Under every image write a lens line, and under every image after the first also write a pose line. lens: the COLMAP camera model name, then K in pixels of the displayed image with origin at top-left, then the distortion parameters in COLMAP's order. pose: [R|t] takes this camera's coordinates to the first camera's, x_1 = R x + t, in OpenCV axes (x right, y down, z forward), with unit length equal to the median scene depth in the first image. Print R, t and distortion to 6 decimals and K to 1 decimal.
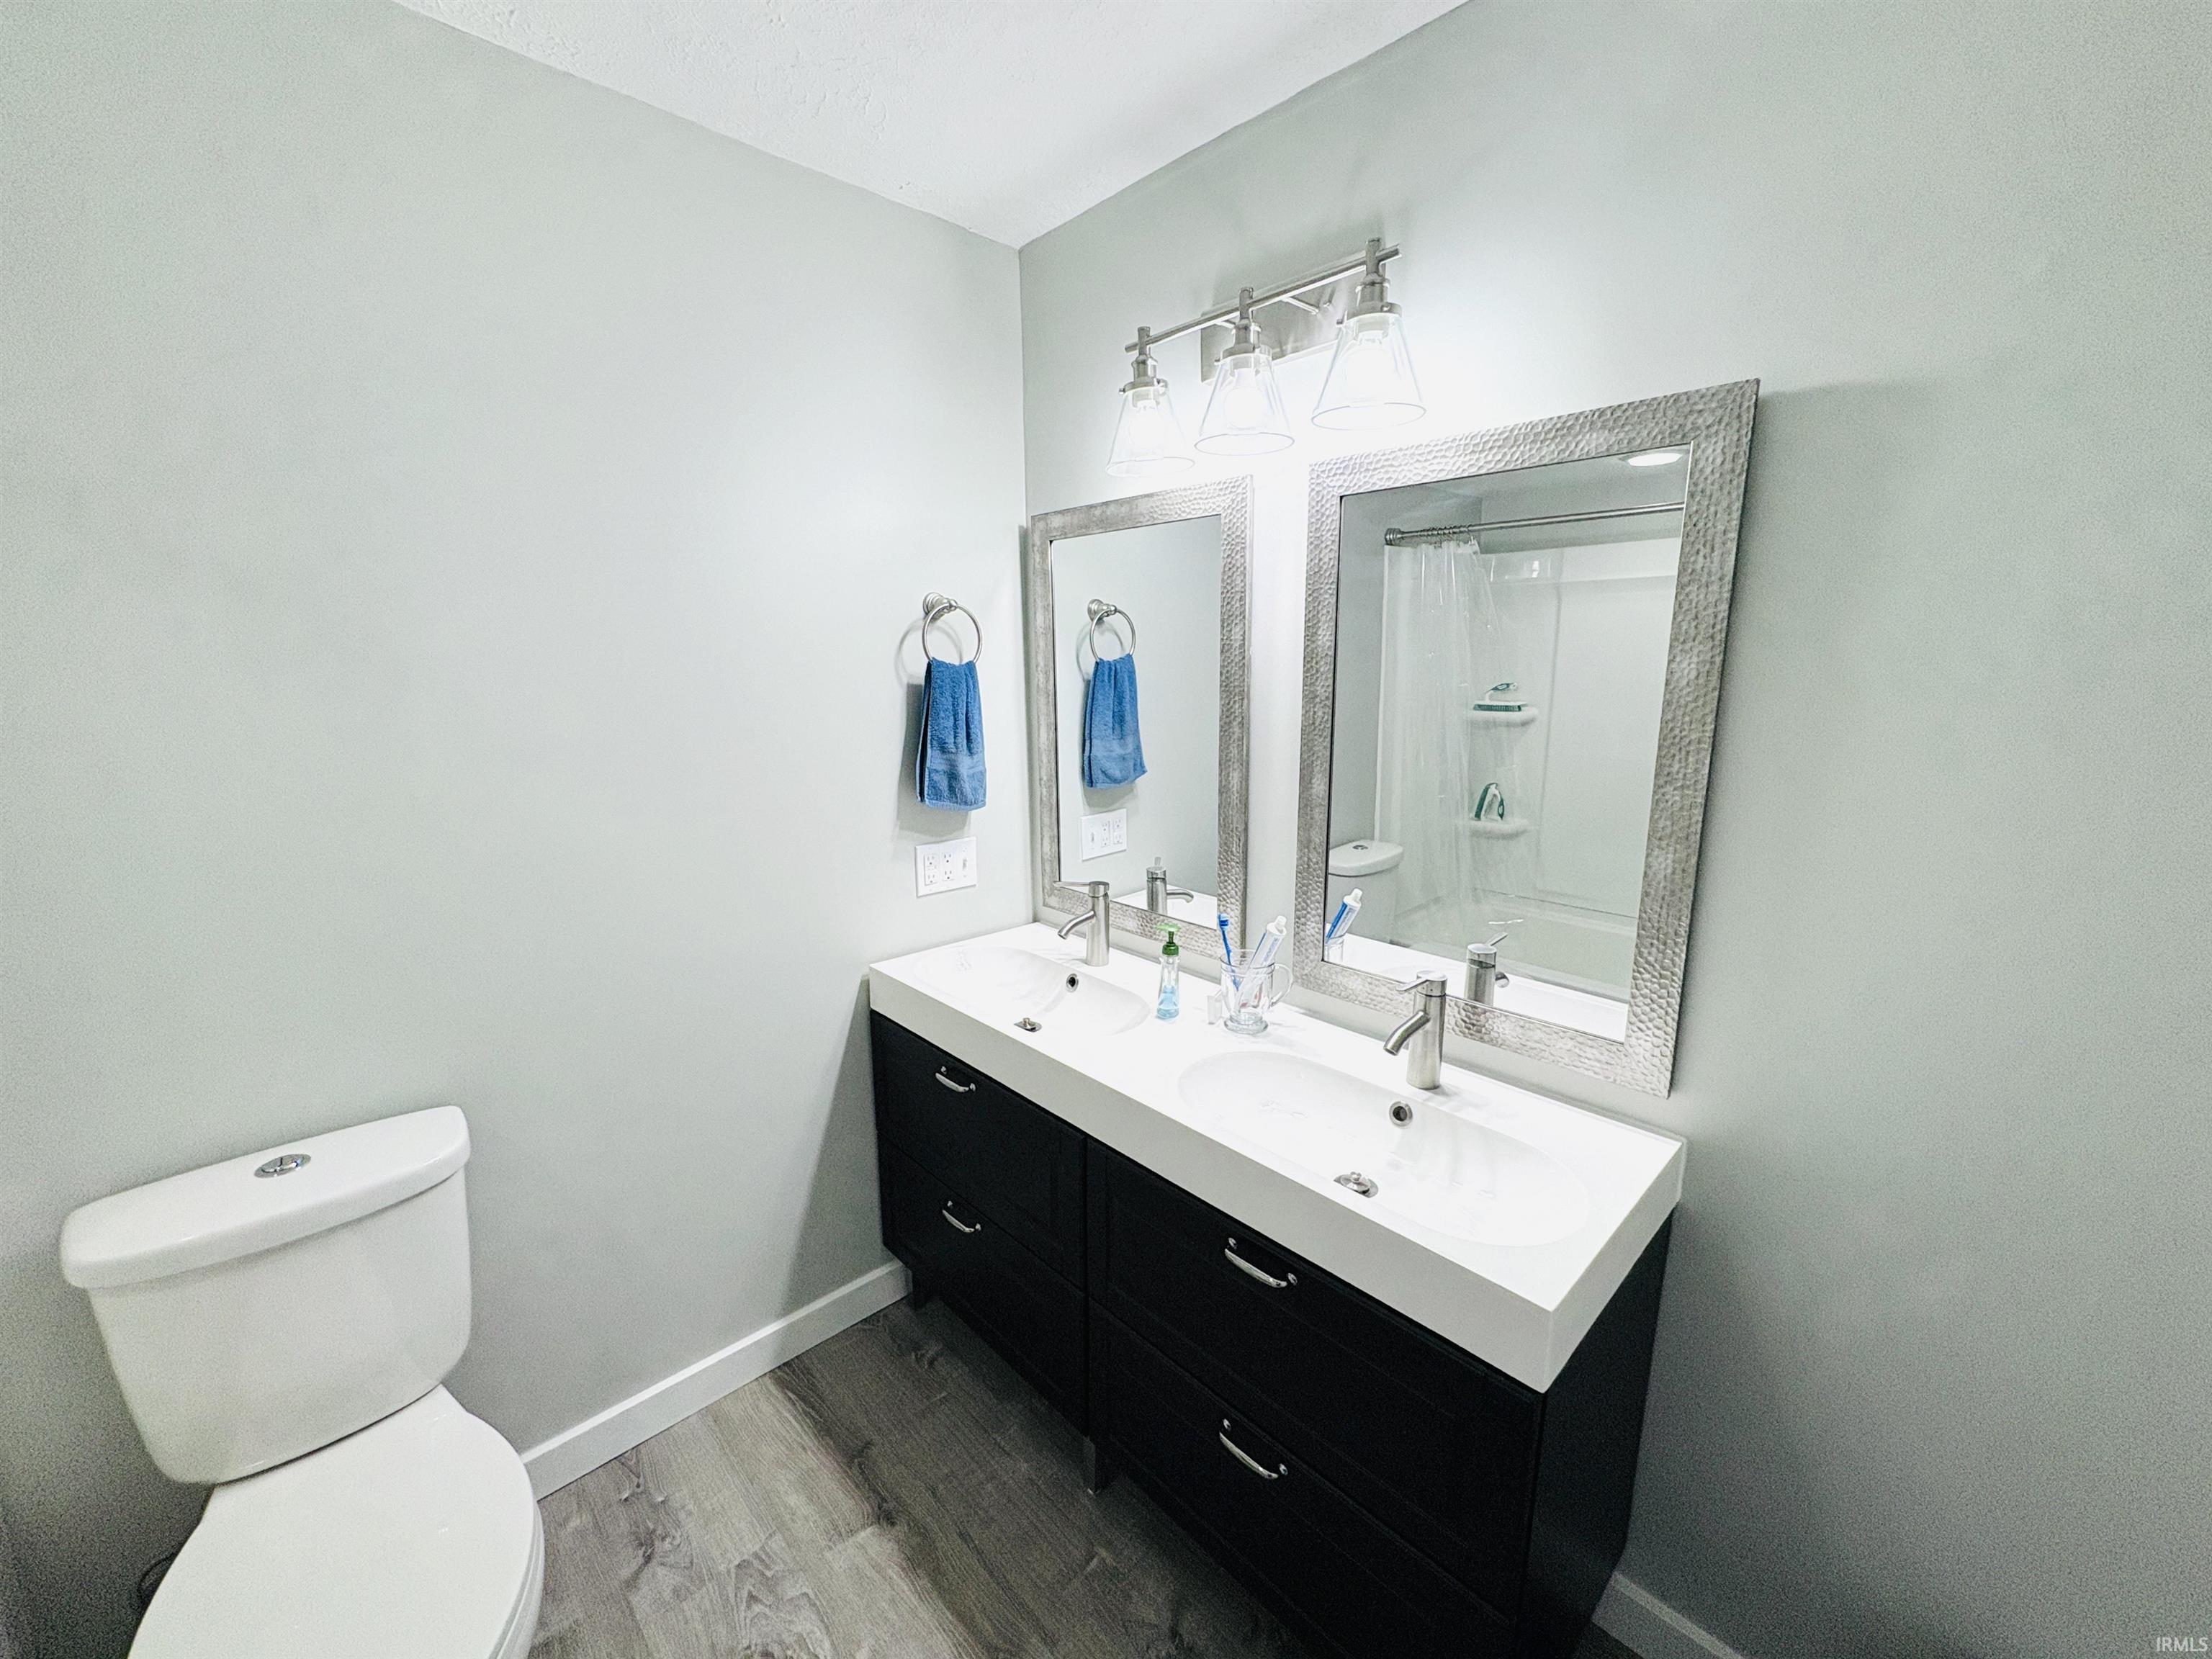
lens RADIAL K [[881.2, 0, 1112.1], [0, 881.2, 829.5], [0, 0, 1]] dist [-0.000523, -0.000305]
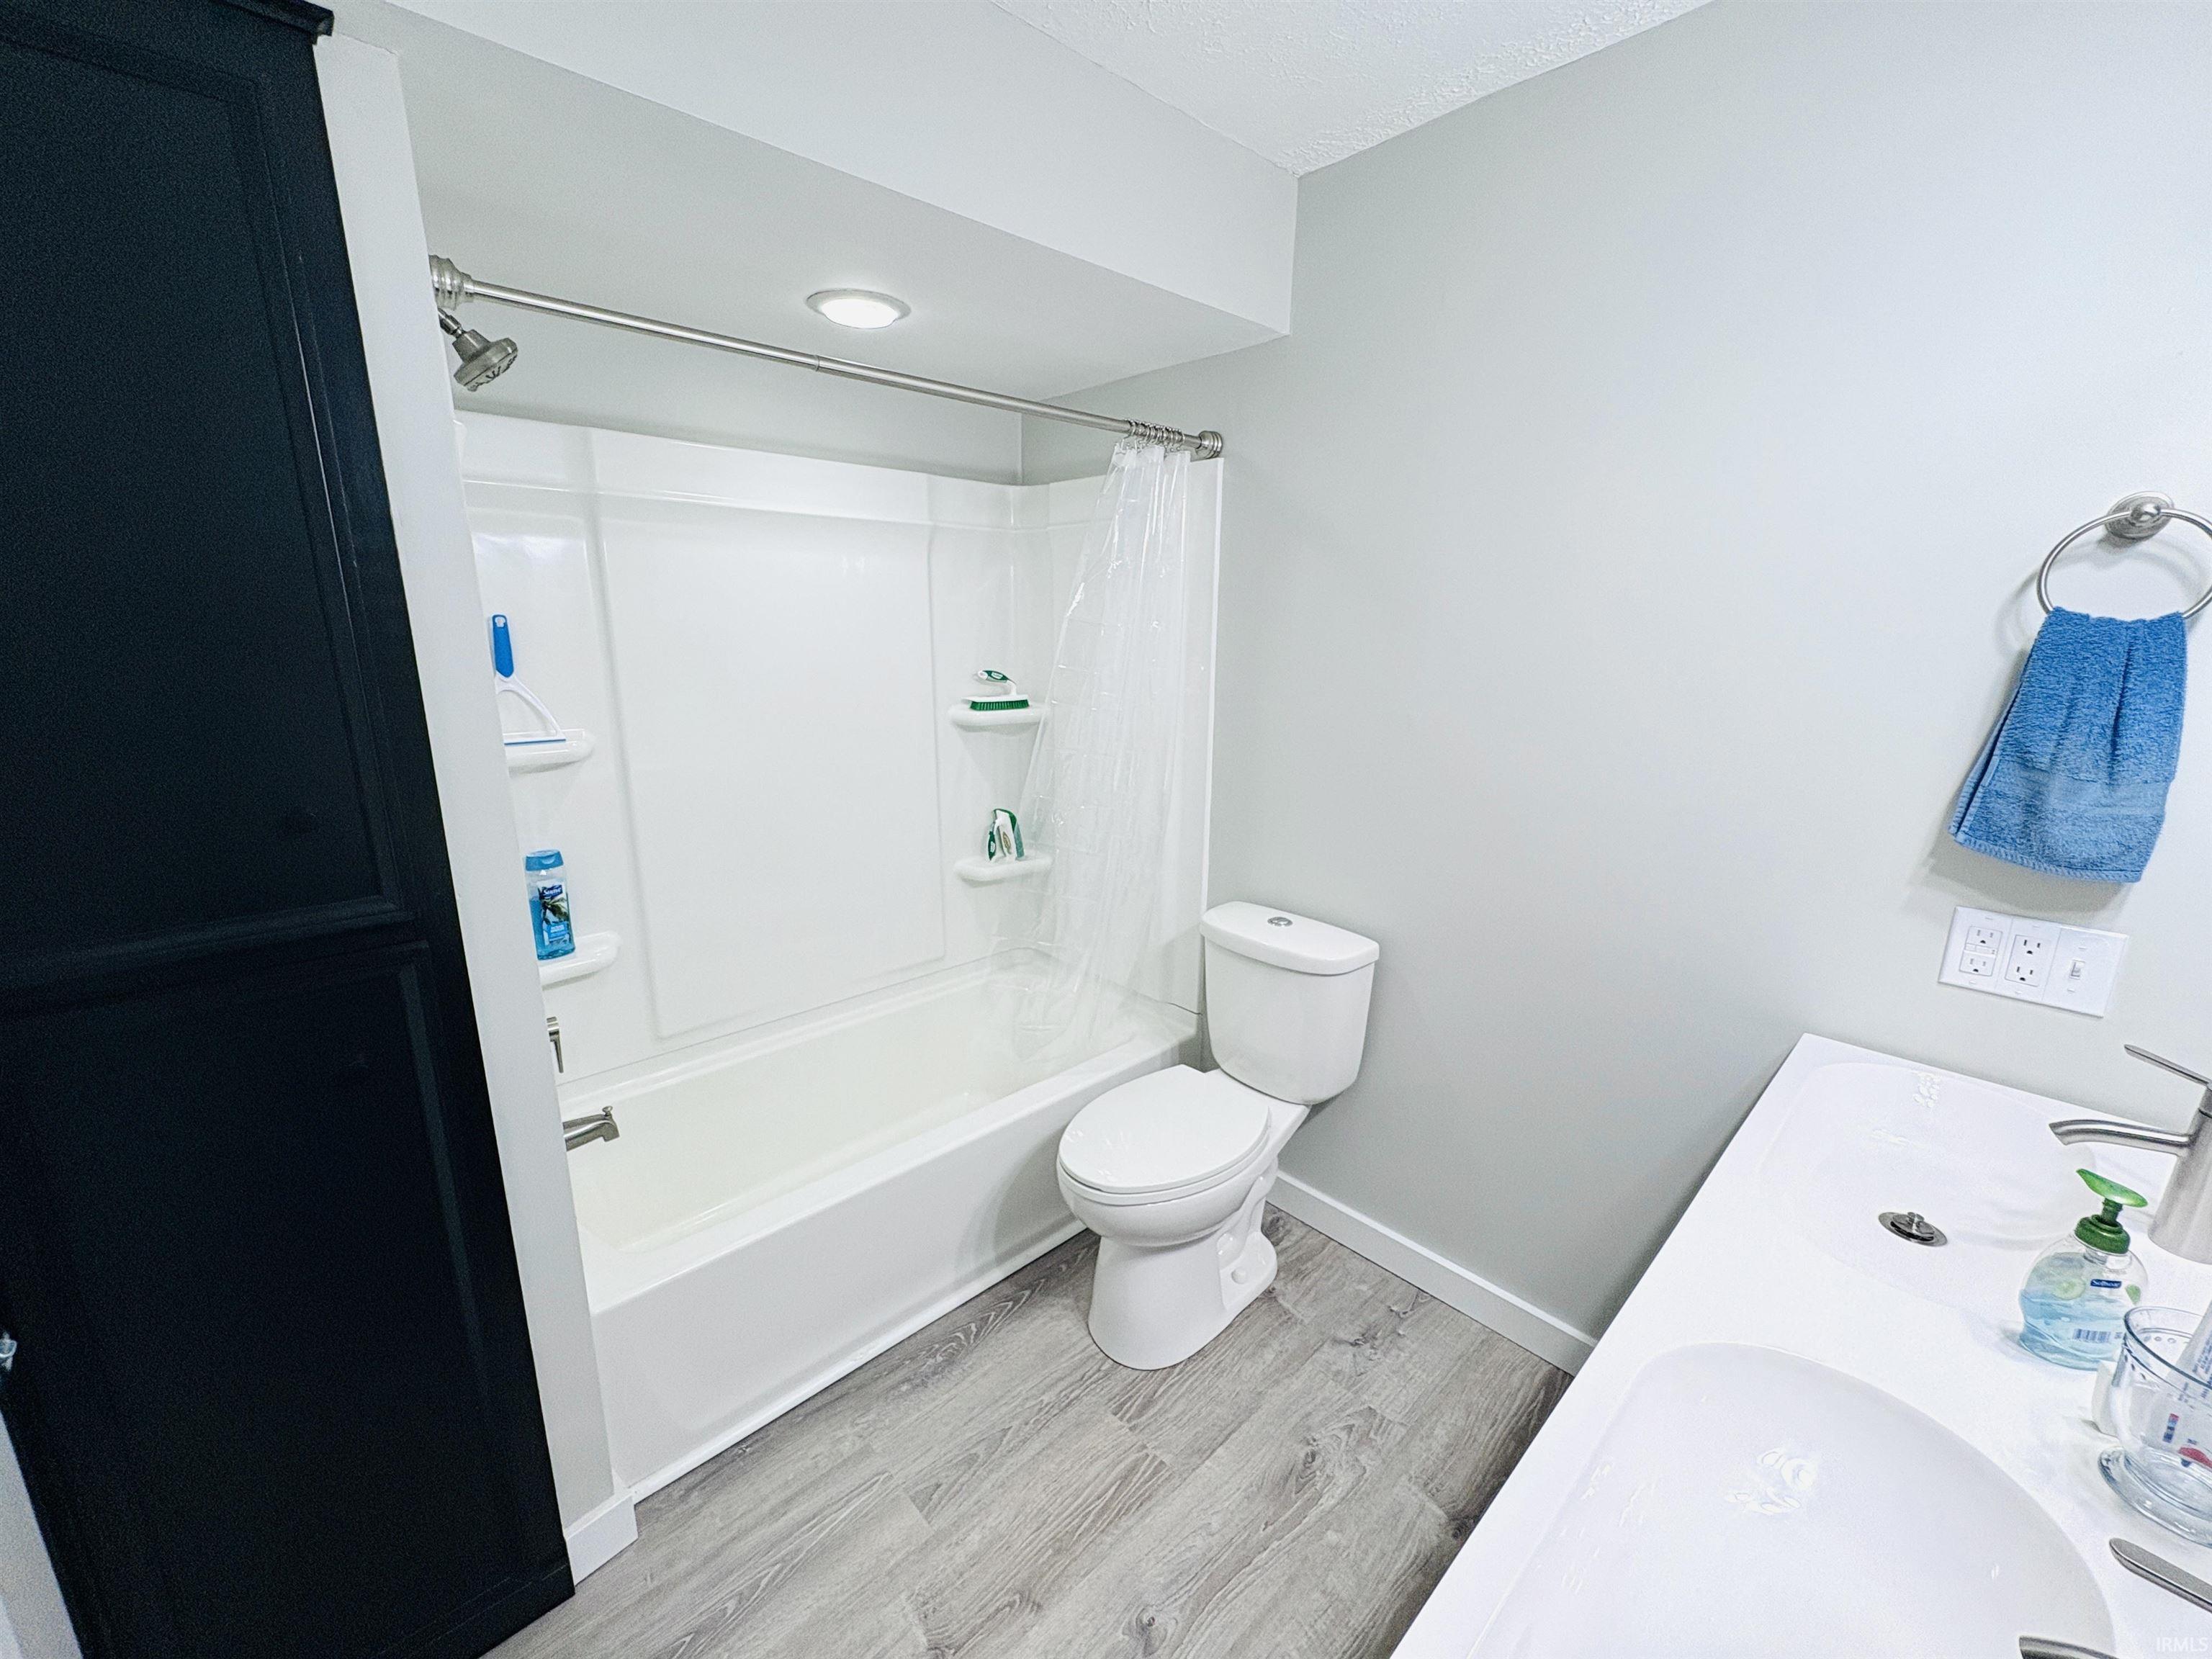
lens RADIAL K [[881.2, 0, 1109.0], [0, 881.2, 830.8], [0, 0, 1]] dist [-0.000523, -0.000305]
pose [[-0.012653, 0.226858, -0.973846, 0.522939], [-0.191967, 0.955256, 0.225022, -0.077807], [0.981320, 0.189793, 0.031462, 0.478440]]
